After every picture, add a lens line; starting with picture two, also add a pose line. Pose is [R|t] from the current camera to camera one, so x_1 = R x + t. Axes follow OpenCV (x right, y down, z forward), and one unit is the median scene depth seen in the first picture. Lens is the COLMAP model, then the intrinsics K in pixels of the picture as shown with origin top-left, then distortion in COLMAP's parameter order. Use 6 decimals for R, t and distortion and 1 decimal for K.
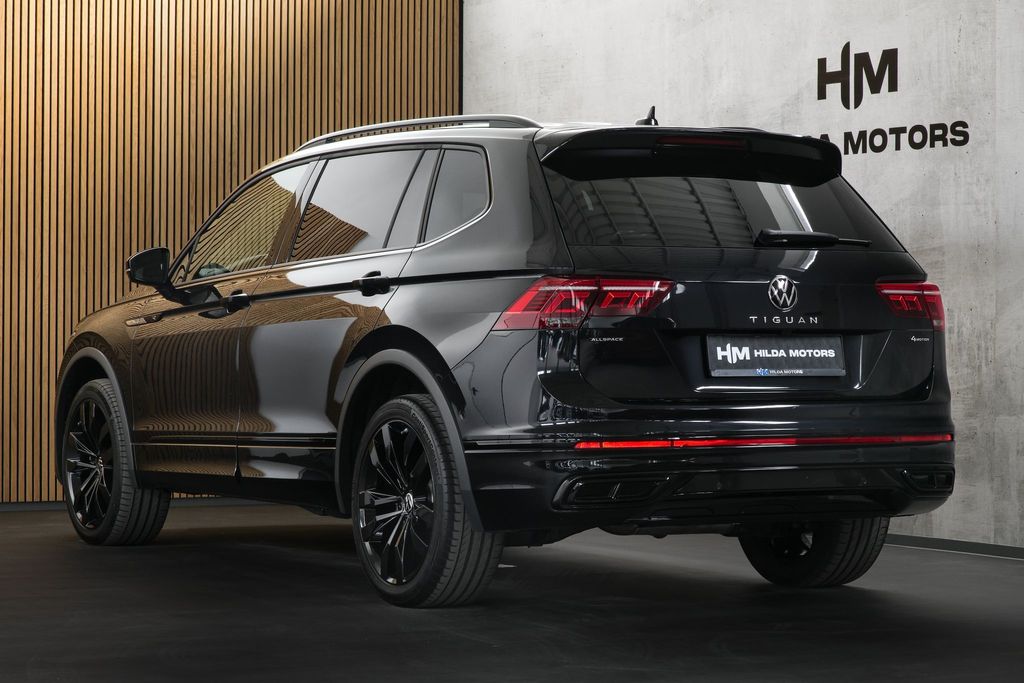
lens RADIAL K [[2848.6, 0, 513.4], [0, 2848.6, 342.3], [0, 0, 1]] dist [0.272225, 0.000000]
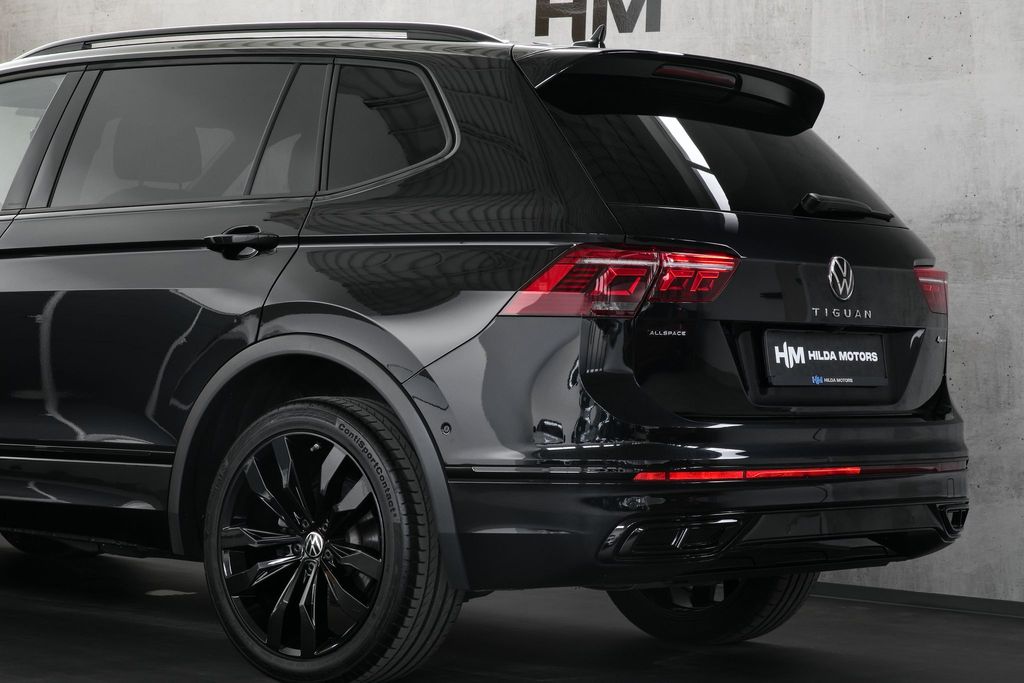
lens RADIAL K [[2891.4, 0, 510.4], [0, 2891.4, 343.2], [0, 0, 1]] dist [0.000990, 0.000000]
pose [[0.941292, 0.026596, 0.336543, -0.246784], [-0.030935, 0.999493, 0.007537, -0.002716], [-0.336172, -0.017505, 0.941638, 0.294132]]
